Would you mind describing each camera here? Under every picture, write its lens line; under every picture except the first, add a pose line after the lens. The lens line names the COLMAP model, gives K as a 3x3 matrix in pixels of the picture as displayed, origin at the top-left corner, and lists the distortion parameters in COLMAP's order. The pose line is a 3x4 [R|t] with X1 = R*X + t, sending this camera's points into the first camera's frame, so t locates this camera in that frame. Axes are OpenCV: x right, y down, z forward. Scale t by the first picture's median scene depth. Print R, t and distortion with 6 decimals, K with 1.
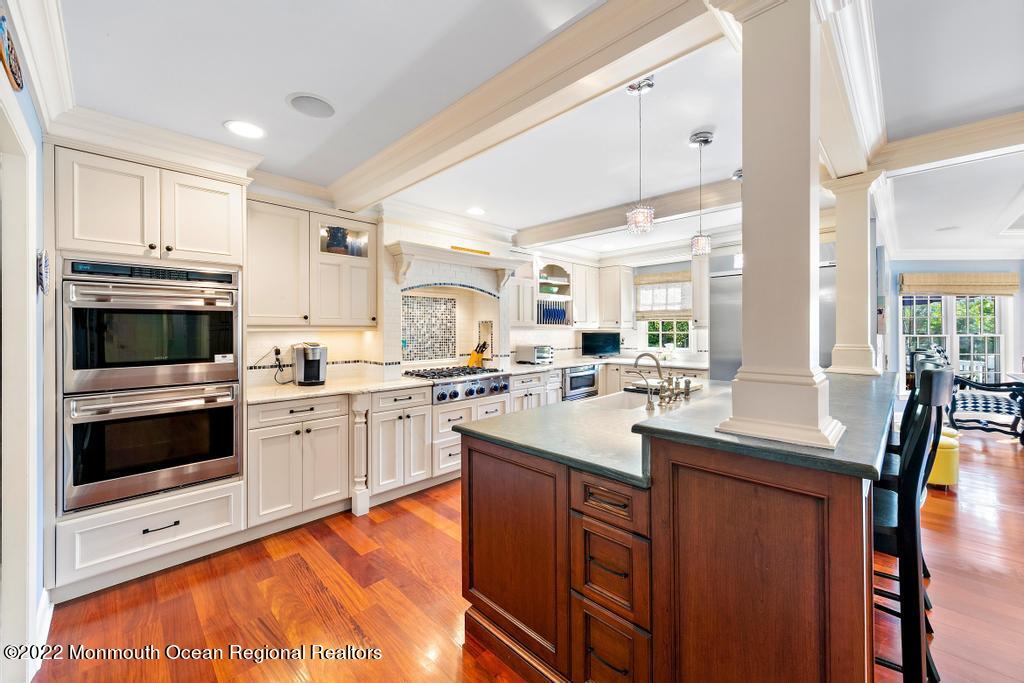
lens RADIAL K [[391.5, 0, 512.1], [0, 391.5, 332.5], [0, 0, 1]] dist [0.003803, -0.000593]
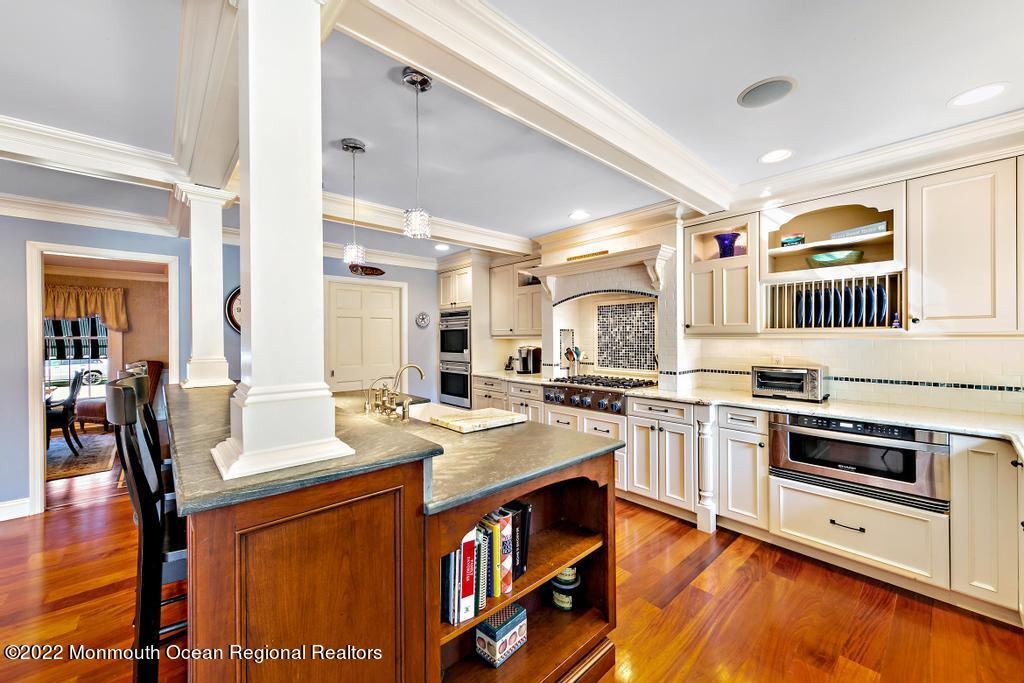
lens RADIAL K [[391.5, 0, 516.7], [0, 391.5, 337.6], [0, 0, 1]] dist [0.003803, -0.000593]
pose [[-0.039183, 0.004879, -0.999220, 0.906815], [-0.002909, 0.999983, 0.004996, -0.013288], [0.999228, 0.003103, -0.039168, 0.906246]]
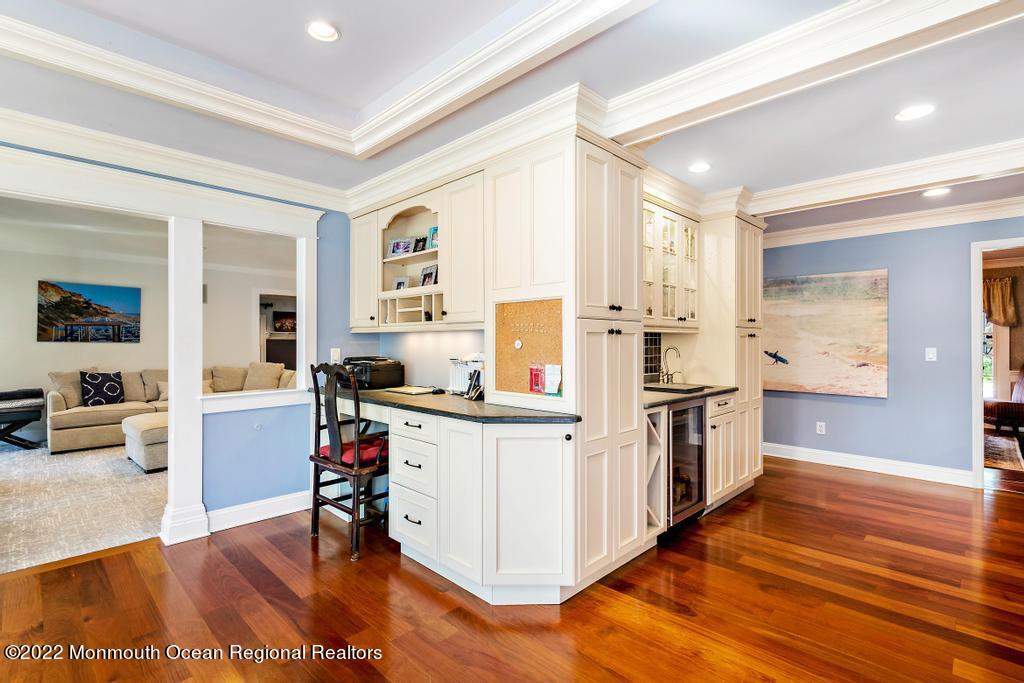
lens RADIAL K [[477.5, 0, 507.6], [0, 477.5, 340.4], [0, 0, 1]] dist [0.010261, -0.000310]
pose [[-0.999933, 0.005051, -0.010394, 1.237383], [0.005001, 0.999976, 0.004845, 0.011050], [0.010418, 0.004793, -0.999934, 0.970396]]
